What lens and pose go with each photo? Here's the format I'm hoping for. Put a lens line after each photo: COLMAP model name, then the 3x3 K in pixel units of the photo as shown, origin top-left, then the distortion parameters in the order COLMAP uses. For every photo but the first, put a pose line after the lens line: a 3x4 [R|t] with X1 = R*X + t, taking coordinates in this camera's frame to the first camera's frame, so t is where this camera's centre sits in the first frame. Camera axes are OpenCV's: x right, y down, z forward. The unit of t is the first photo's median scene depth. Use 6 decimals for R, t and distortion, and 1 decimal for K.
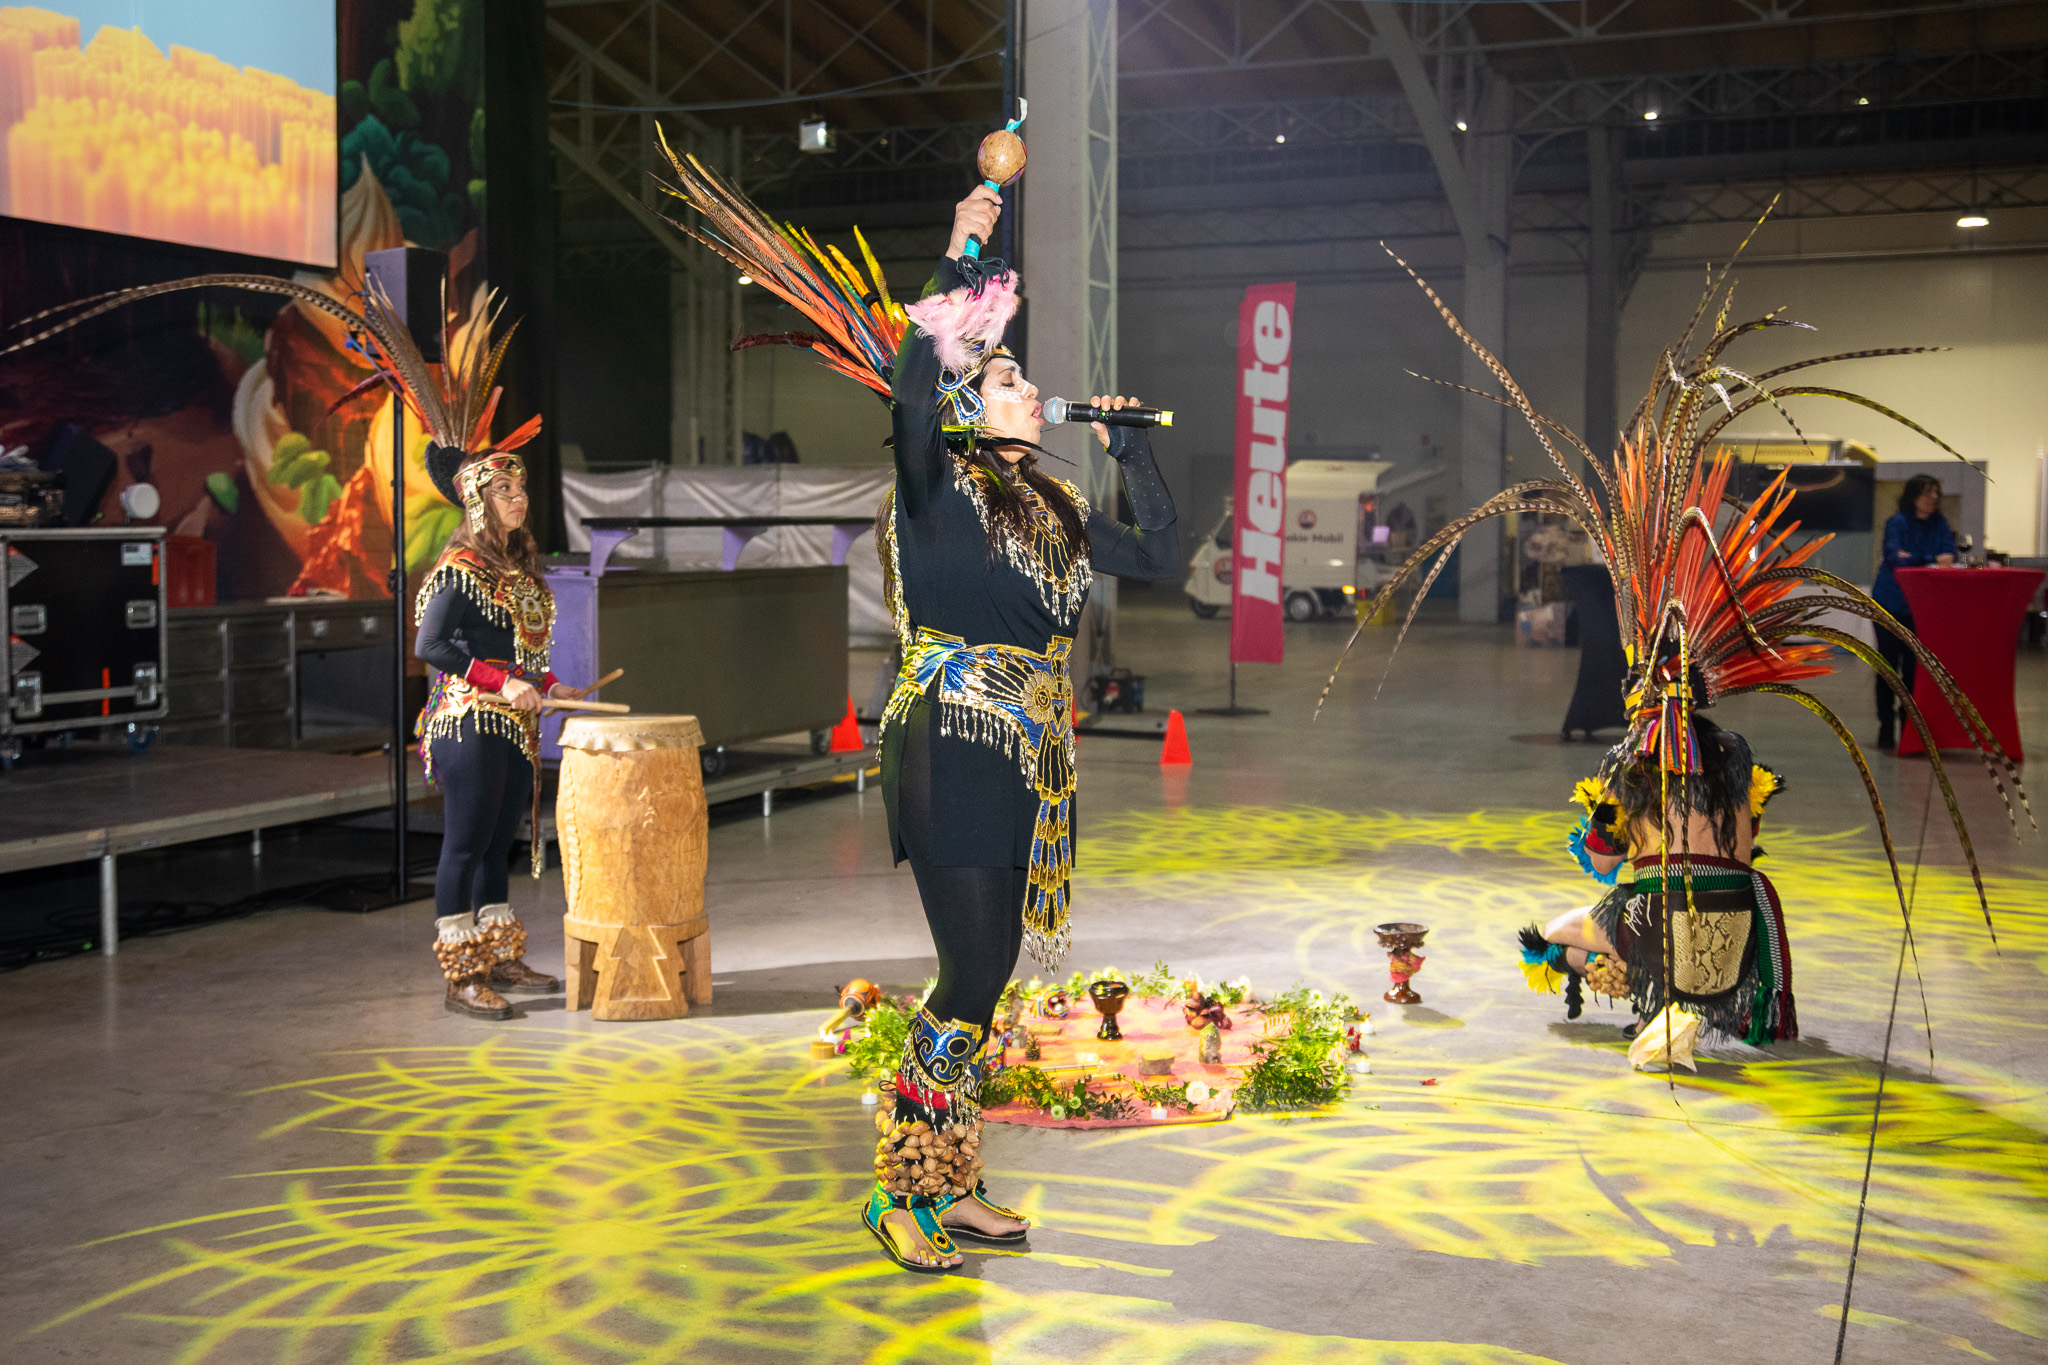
lens RADIAL K [[2260.5, 0, 1016.9], [0, 2260.5, 685.7], [0, 0, 1]] dist [-0.001628, 0.000000]
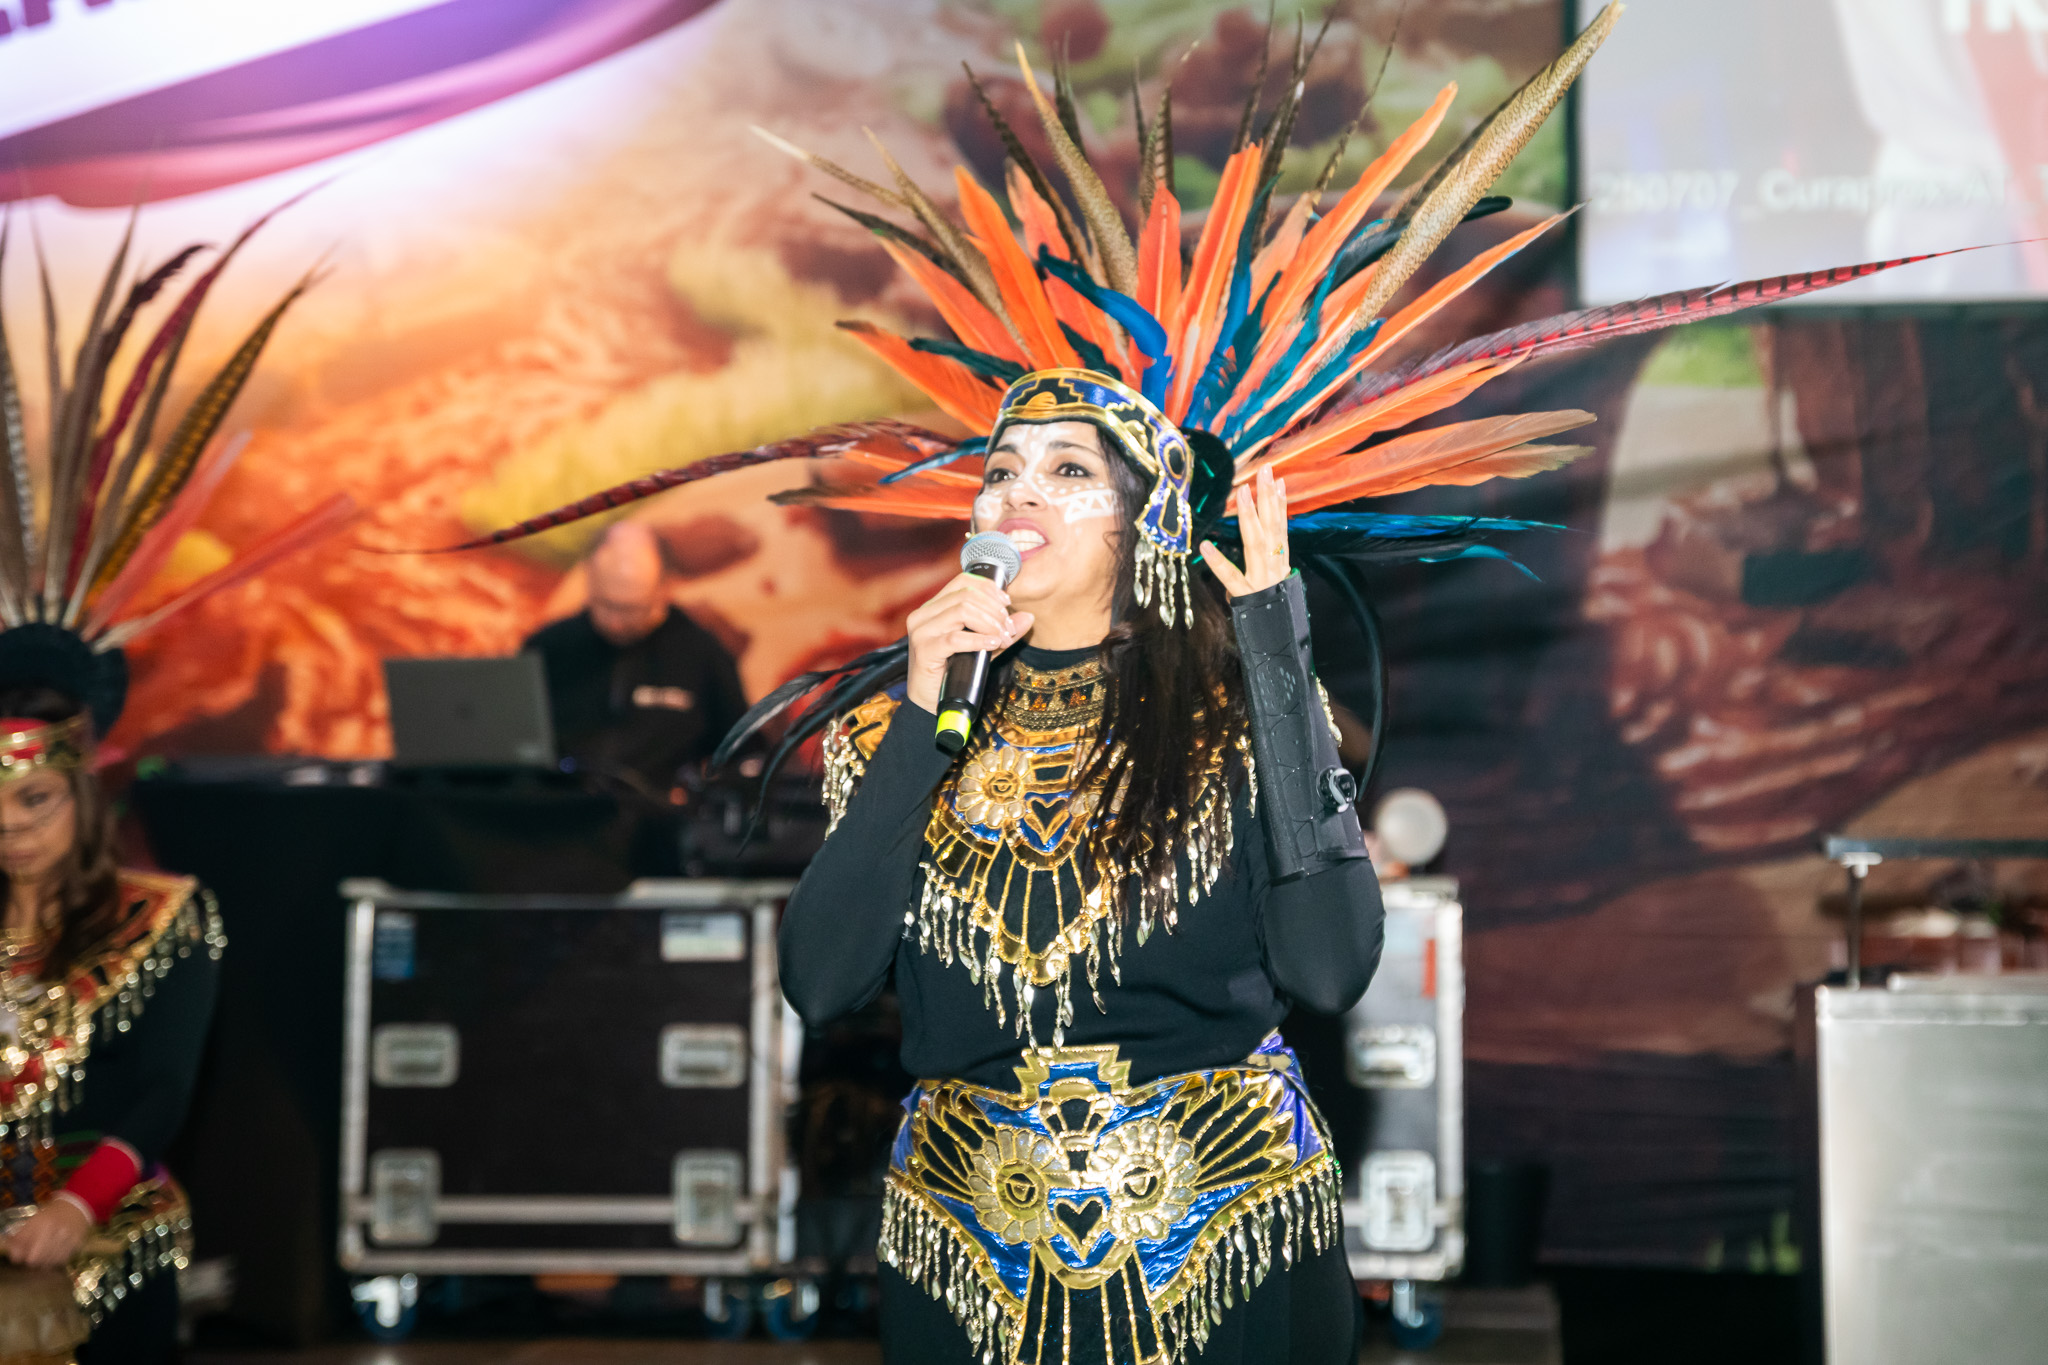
lens RADIAL K [[3811.8, 0, 1030.9], [0, 3811.8, 680.1], [0, 0, 1]] dist [0.180955, 0.000000]
pose [[0.366509, -0.057463, -0.928638, 0.348950], [-0.065848, 0.993986, -0.087495, -0.036183], [0.928081, 0.093217, 0.360521, 0.600123]]
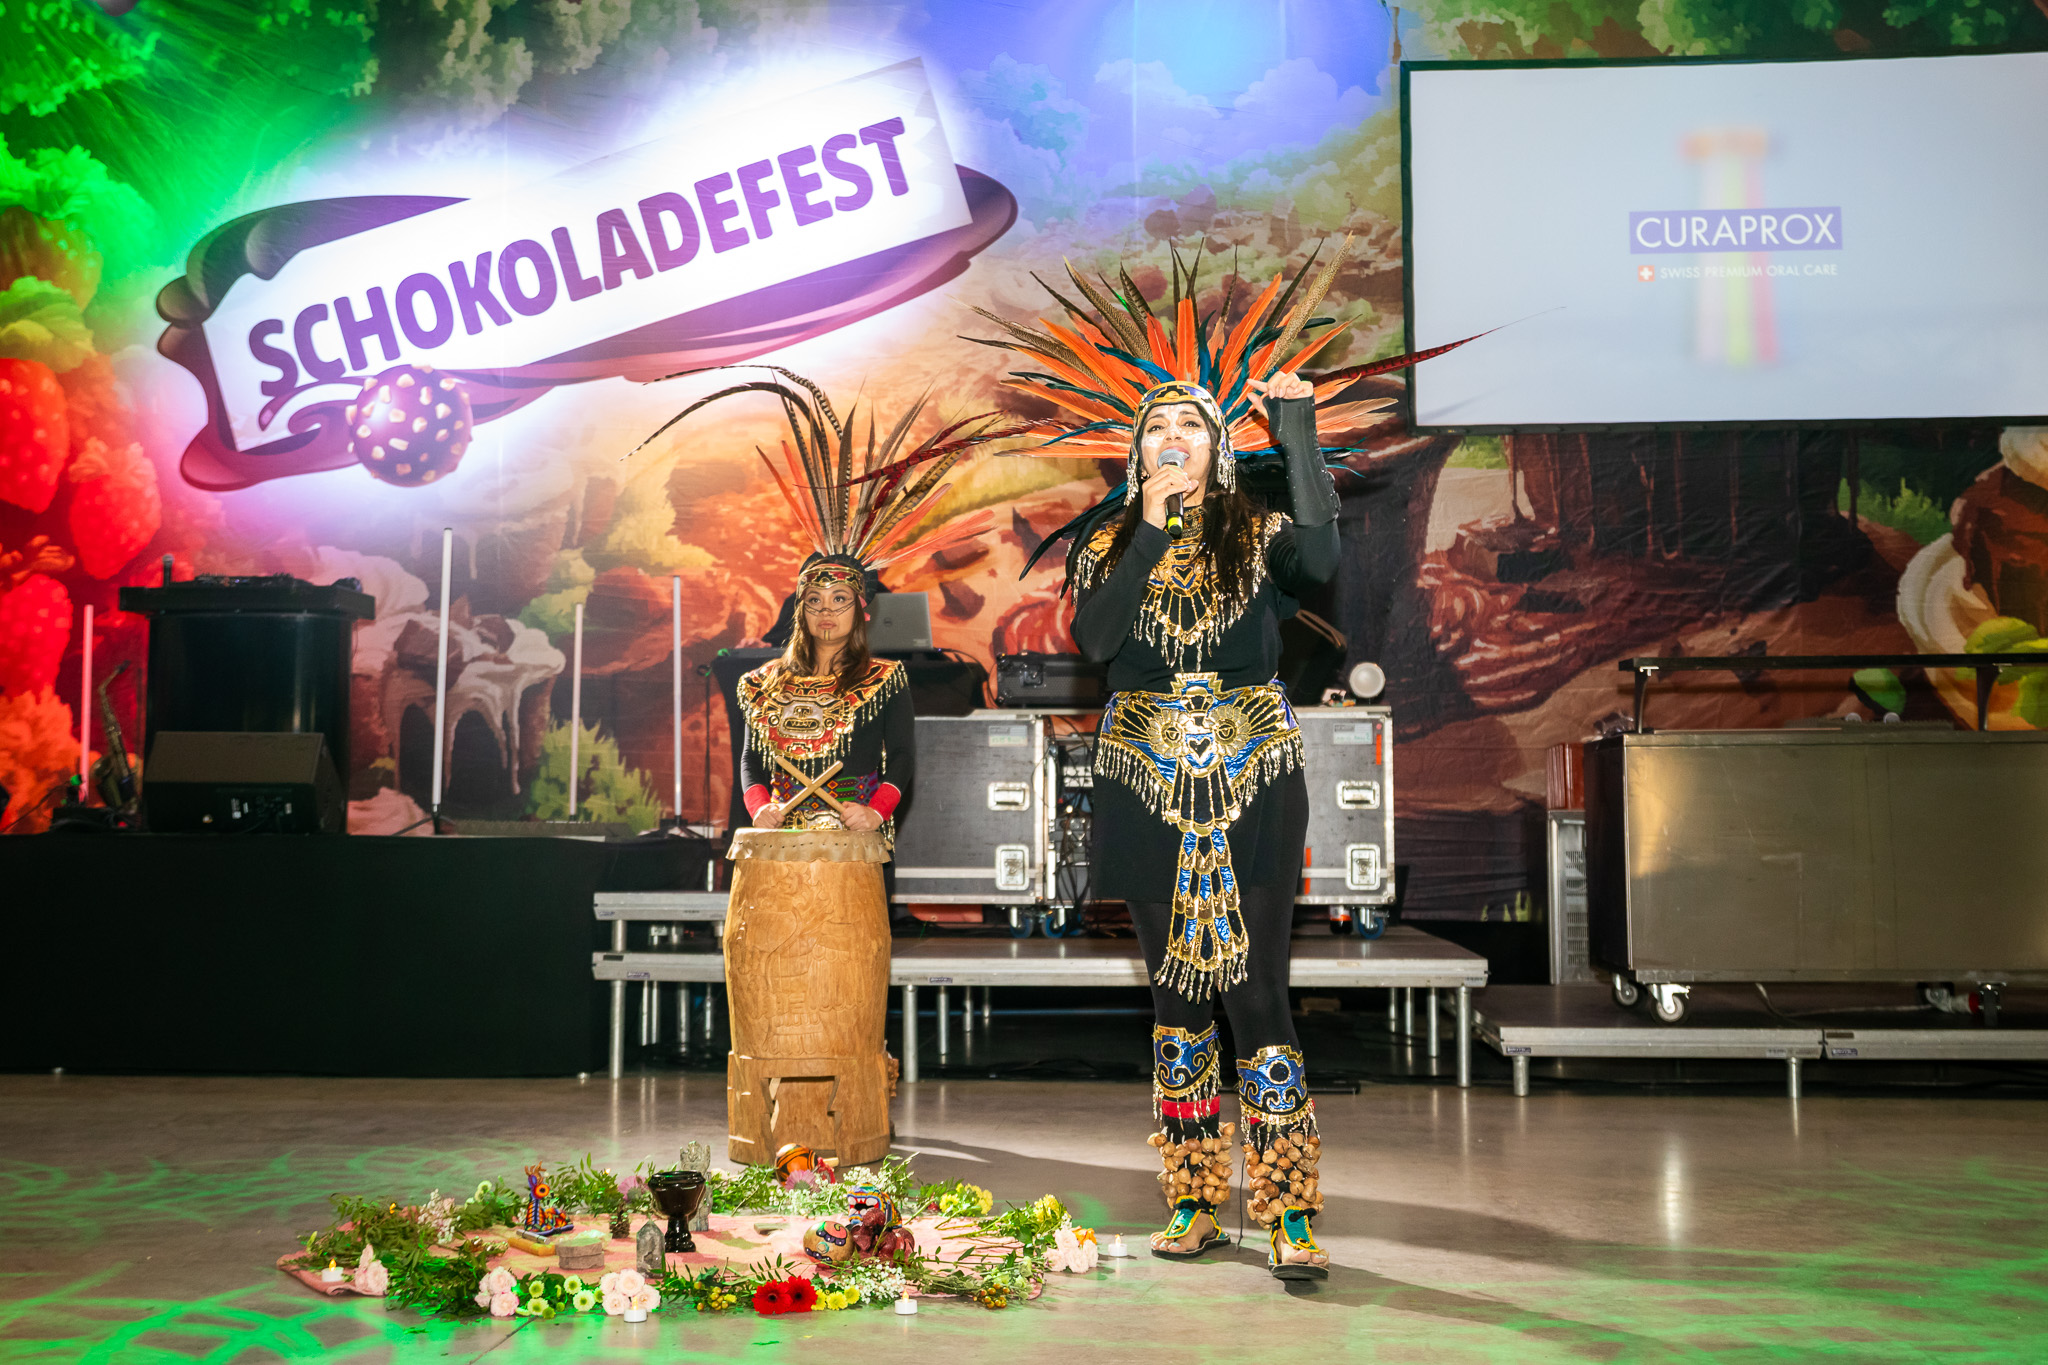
lens RADIAL K [[2316.2, 0, 1049.5], [0, 2316.2, 638.3], [0, 0, 1]] dist [0.032273, 0.000000]
pose [[0.352290, -0.086449, -0.931890, 0.499199], [-0.064649, 0.991098, -0.116381, 0.026591], [0.933655, 0.101246, 0.343565, 0.520246]]
